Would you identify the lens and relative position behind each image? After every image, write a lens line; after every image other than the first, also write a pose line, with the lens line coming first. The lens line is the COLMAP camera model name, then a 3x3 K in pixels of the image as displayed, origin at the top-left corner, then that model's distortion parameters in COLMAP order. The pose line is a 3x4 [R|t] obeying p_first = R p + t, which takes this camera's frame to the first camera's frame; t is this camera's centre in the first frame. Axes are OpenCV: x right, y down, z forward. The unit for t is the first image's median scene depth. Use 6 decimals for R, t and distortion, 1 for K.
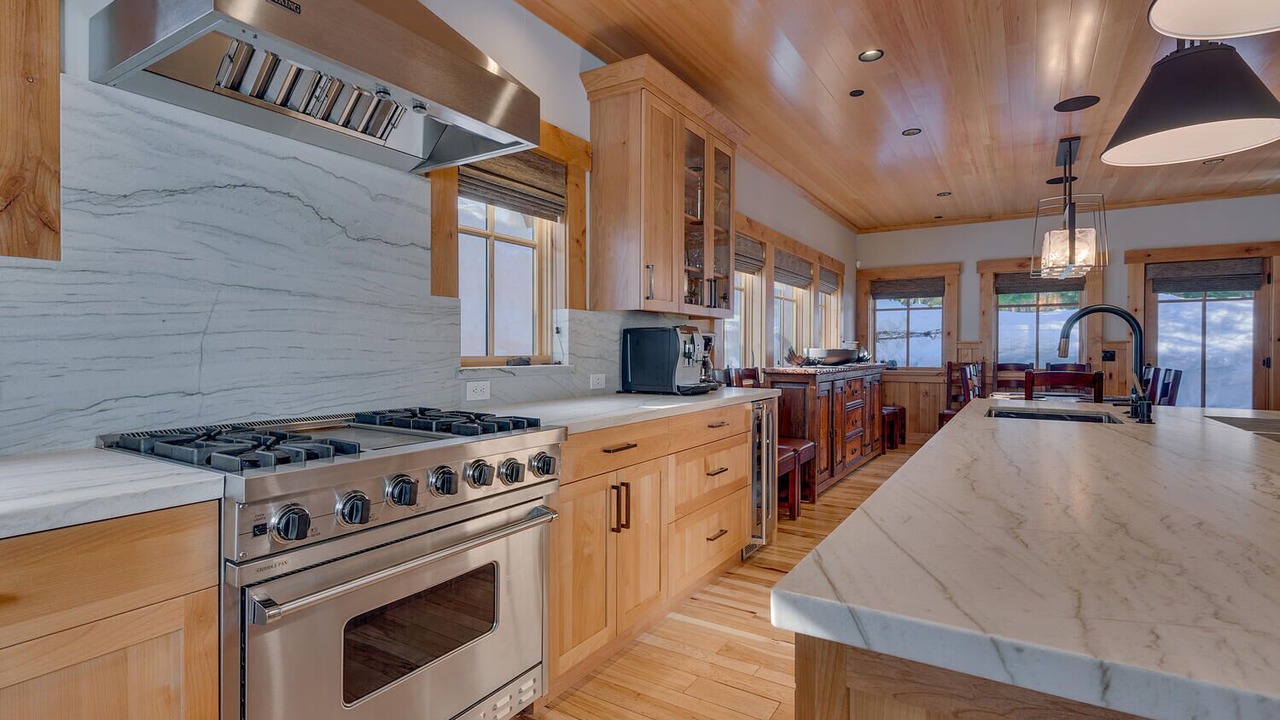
lens RADIAL K [[609.7, 0, 636.6], [0, 609.7, 357.5], [0, 0, 1]] dist [-0.002178, -0.000753]
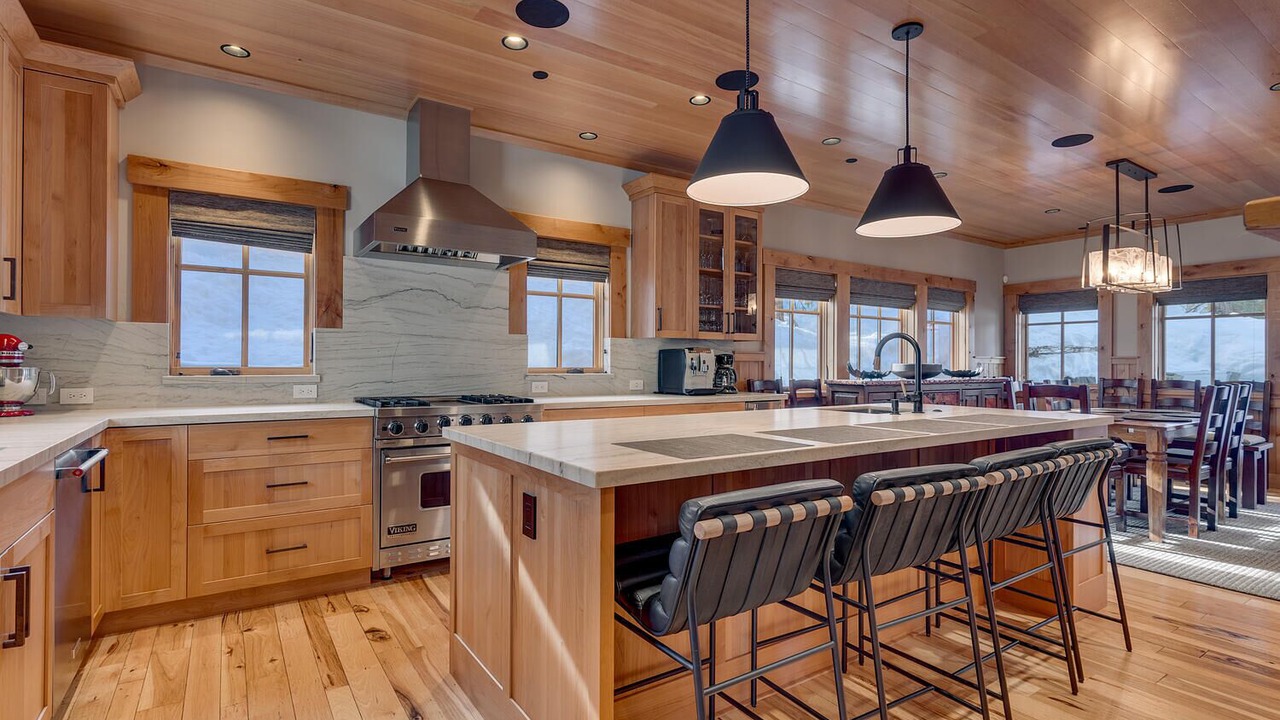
lens RADIAL K [[609.6, 0, 634.9], [0, 609.6, 362.7], [0, 0, 1]] dist [-0.001725, -0.000374]
pose [[0.913193, 0.000101, -0.407528, 0.570419], [-0.007242, 0.999846, -0.015981, 0.008270], [0.407463, 0.017545, 0.913053, -0.392409]]
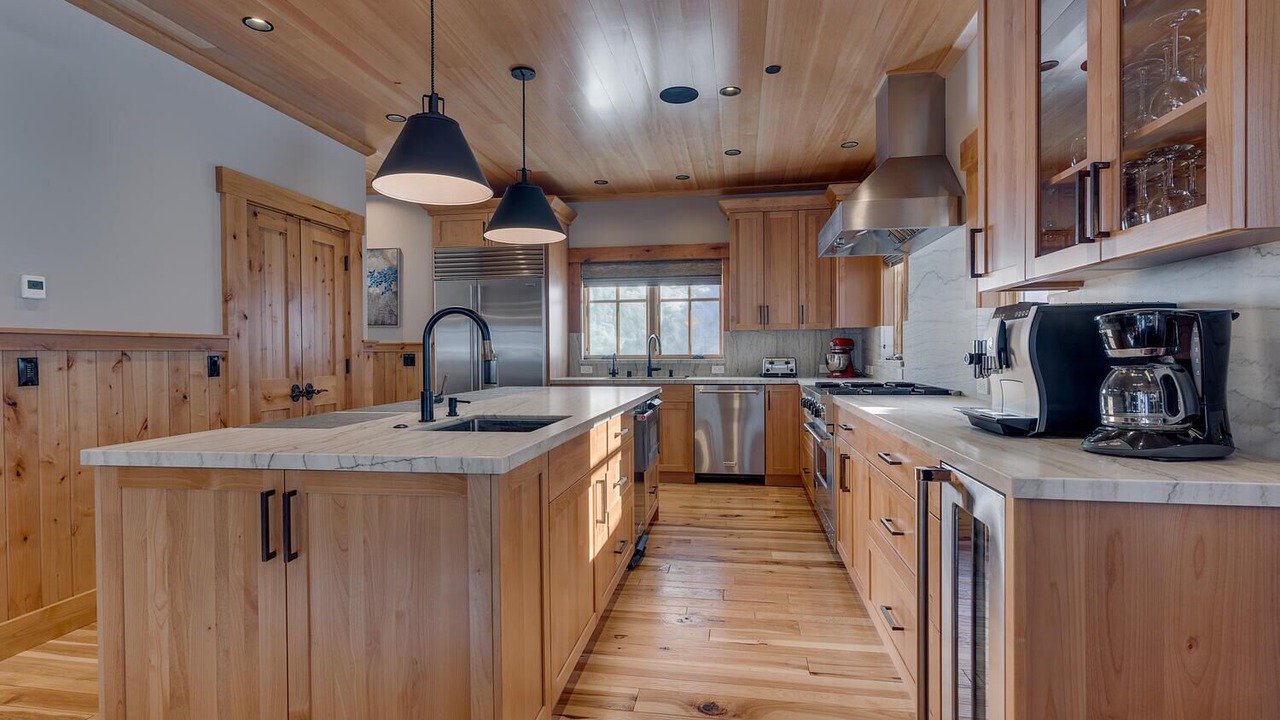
lens RADIAL K [[609.7, 0, 636.6], [0, 609.7, 357.5], [0, 0, 1]] dist [-0.002178, -0.000753]
pose [[-0.919996, 0.007490, -0.391856, 0.646215], [-0.000109, 0.999812, 0.019367, -0.016796], [0.391927, 0.017861, -0.919823, 1.461937]]
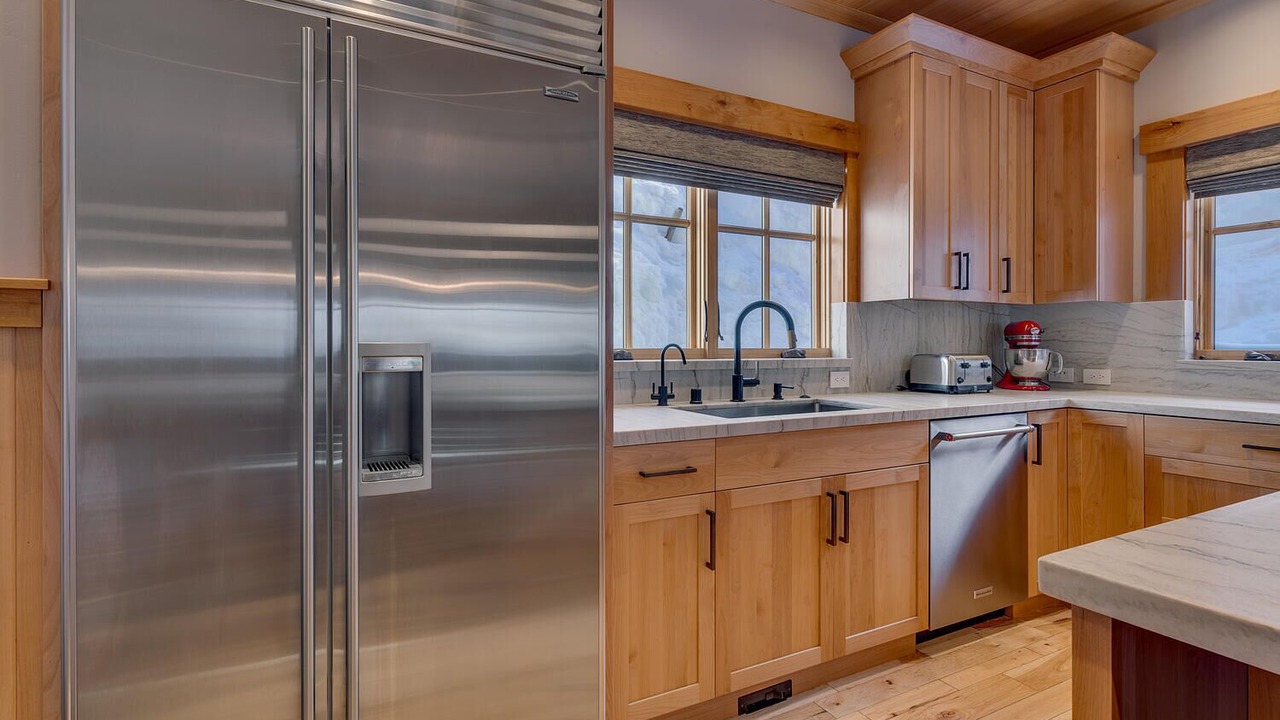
lens RADIAL K [[616.2, 0, 641.8], [0, 616.2, 347.4], [0, 0, 1]] dist [-0.001345, -0.000348]
pose [[-0.494576, 0.001435, -0.869133, 0.628422], [-0.013772, 0.999860, 0.009488, 0.004371], [0.869025, 0.016662, -0.494487, -0.016735]]
